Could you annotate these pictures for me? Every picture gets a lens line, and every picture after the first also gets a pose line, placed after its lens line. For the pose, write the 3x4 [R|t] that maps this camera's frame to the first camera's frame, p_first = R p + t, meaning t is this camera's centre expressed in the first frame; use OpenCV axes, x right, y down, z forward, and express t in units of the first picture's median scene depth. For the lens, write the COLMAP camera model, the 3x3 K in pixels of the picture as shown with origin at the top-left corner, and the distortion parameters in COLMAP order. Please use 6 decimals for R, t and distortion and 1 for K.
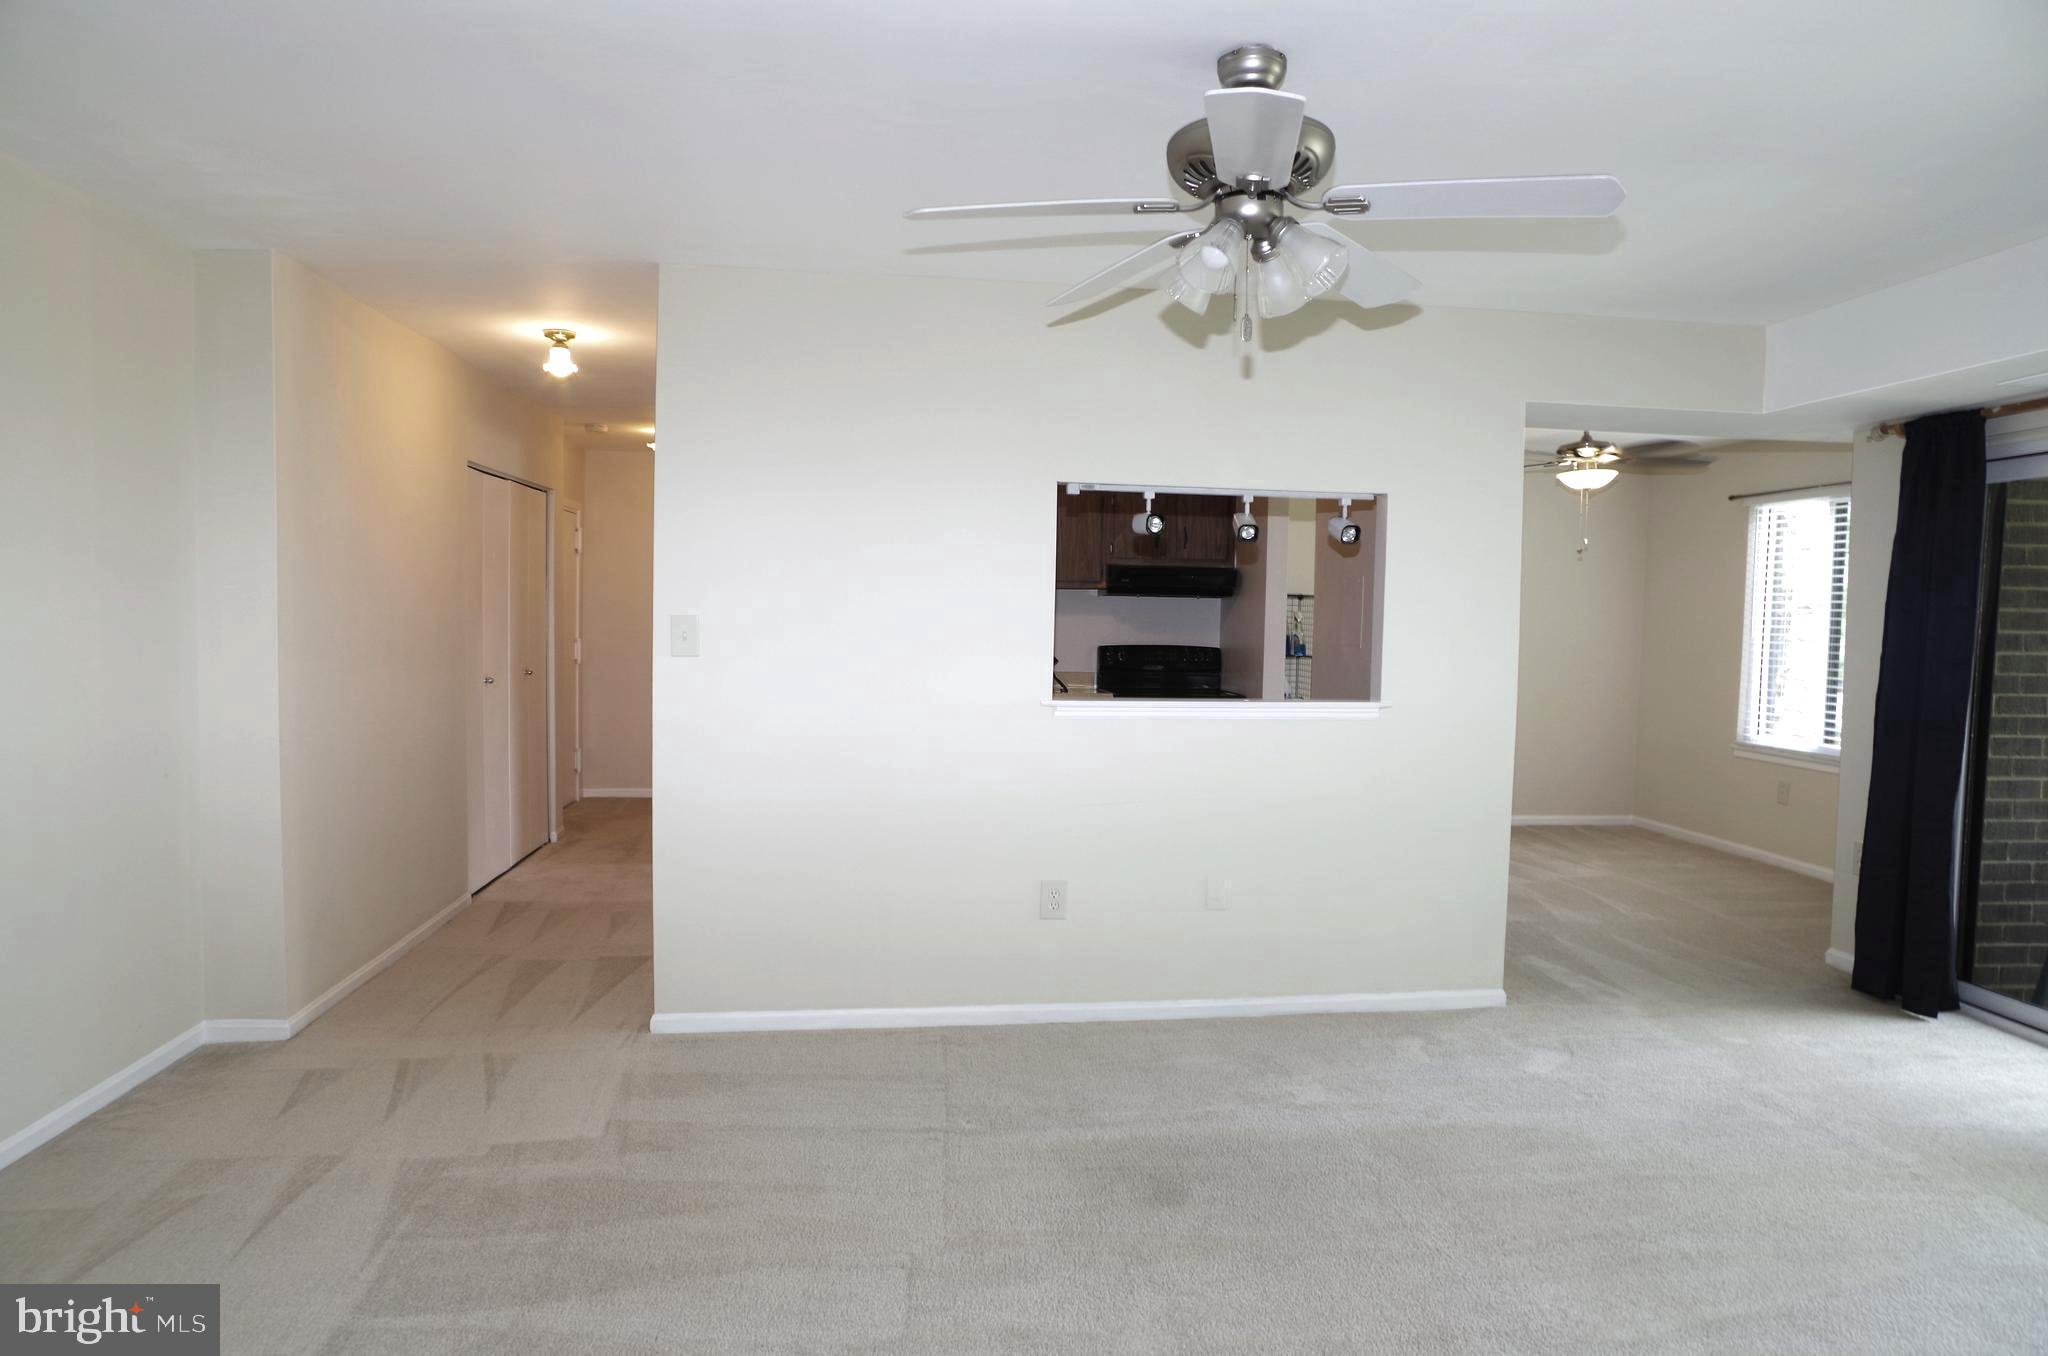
lens RADIAL K [[1236.7, 0, 1051.2], [0, 1236.7, 641.6], [0, 0, 1]] dist [-0.061912, 0.053014]
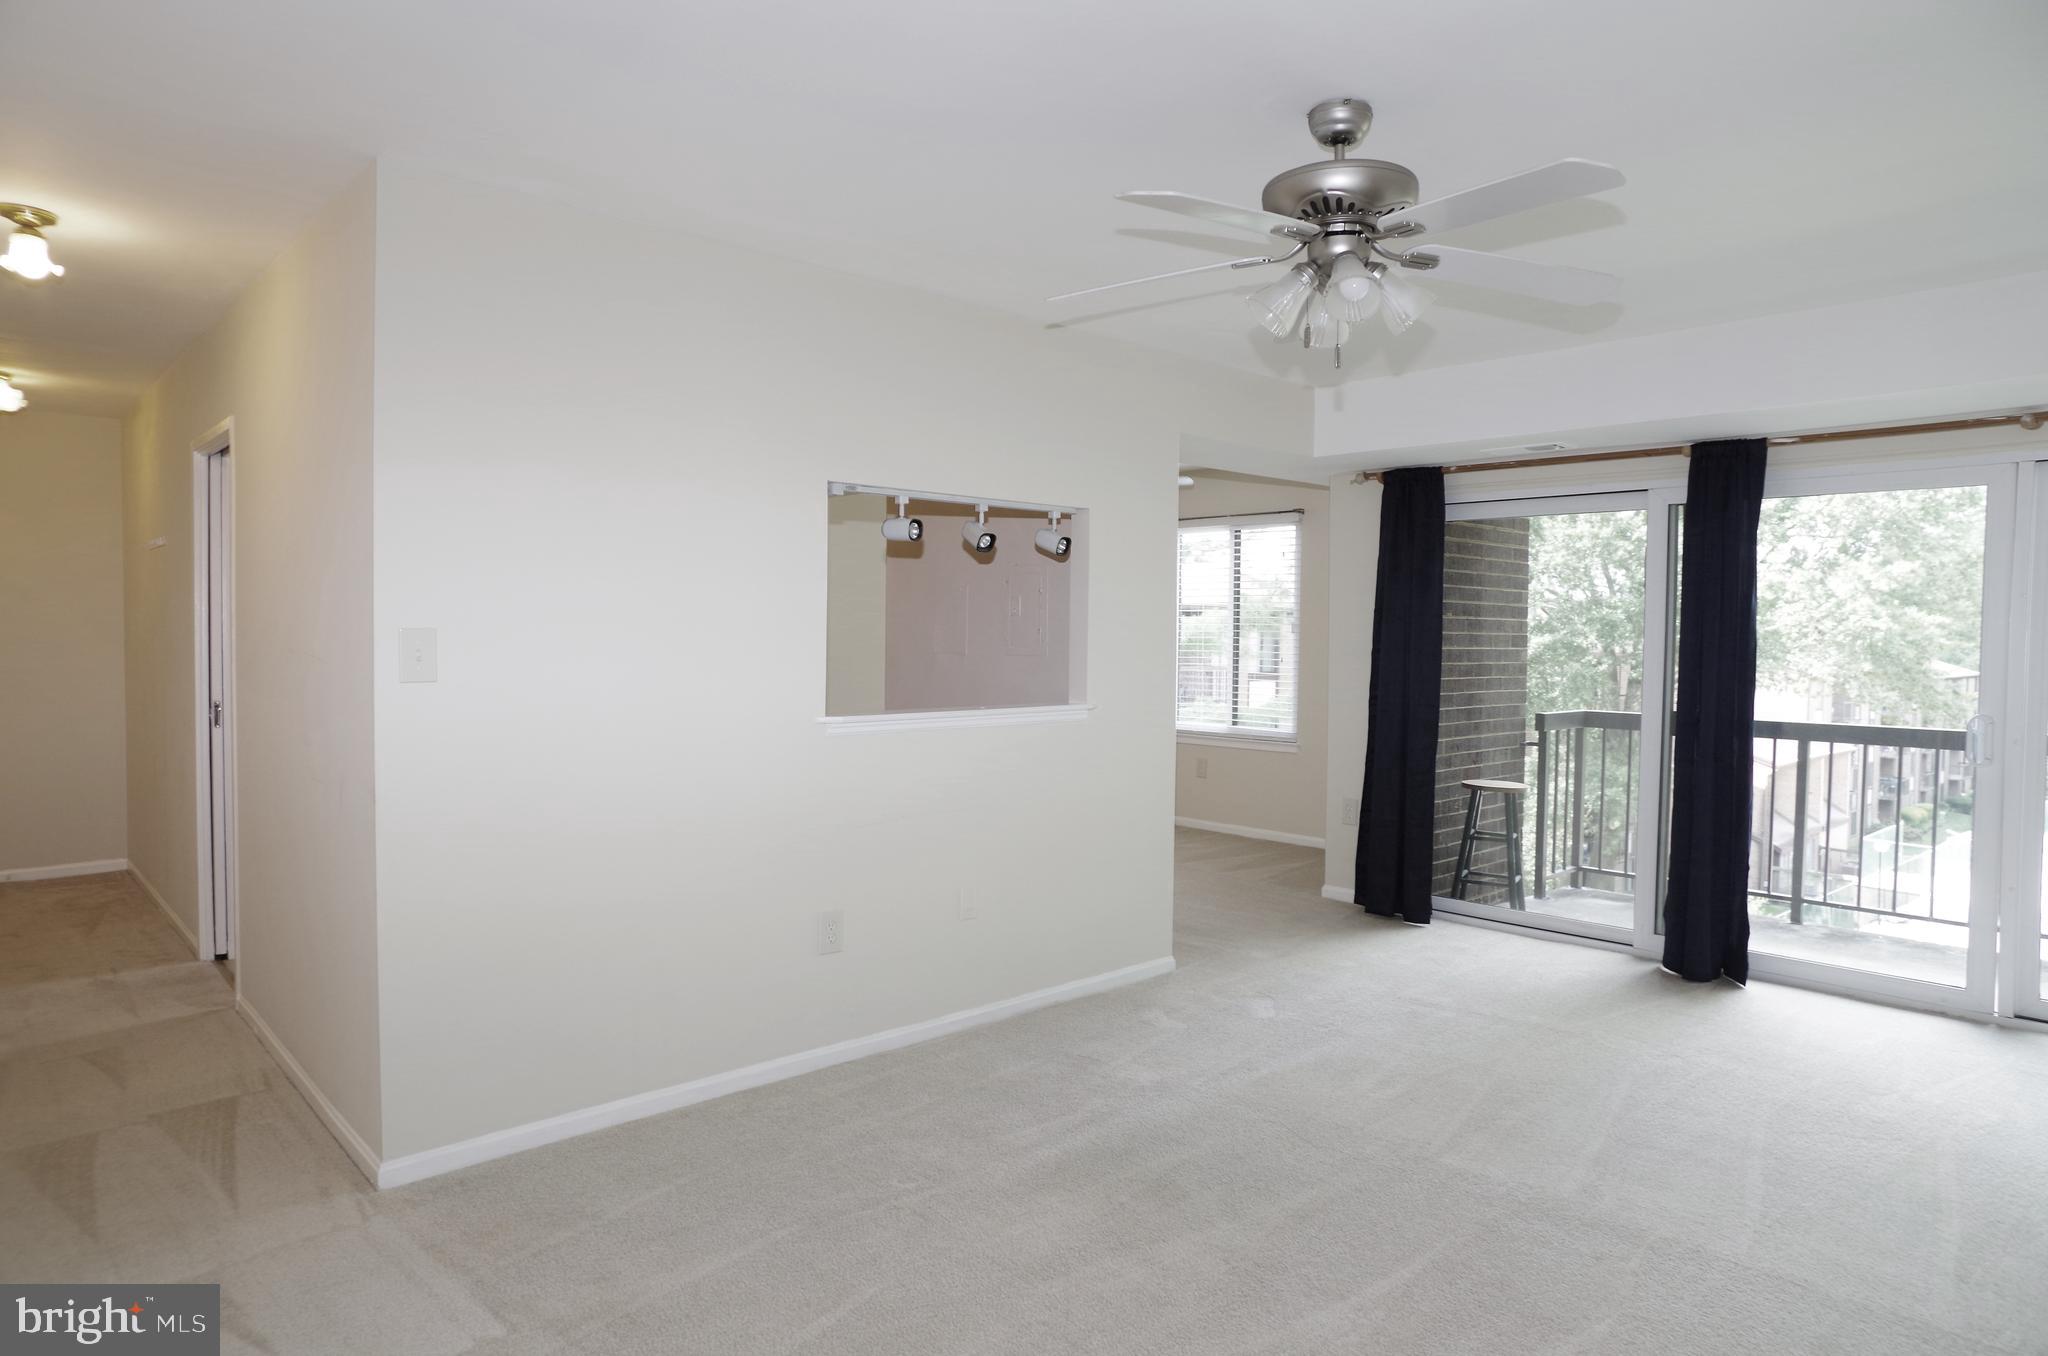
lens RADIAL K [[1236.7, 0, 1057.7], [0, 1236.7, 631.1], [0, 0, 1]] dist [-0.061912, 0.053014]
pose [[0.810397, -0.005691, 0.585853, -0.396273], [0.013512, 0.999868, -0.008977, -0.003175], [-0.585725, 0.015191, 0.810367, 0.155707]]
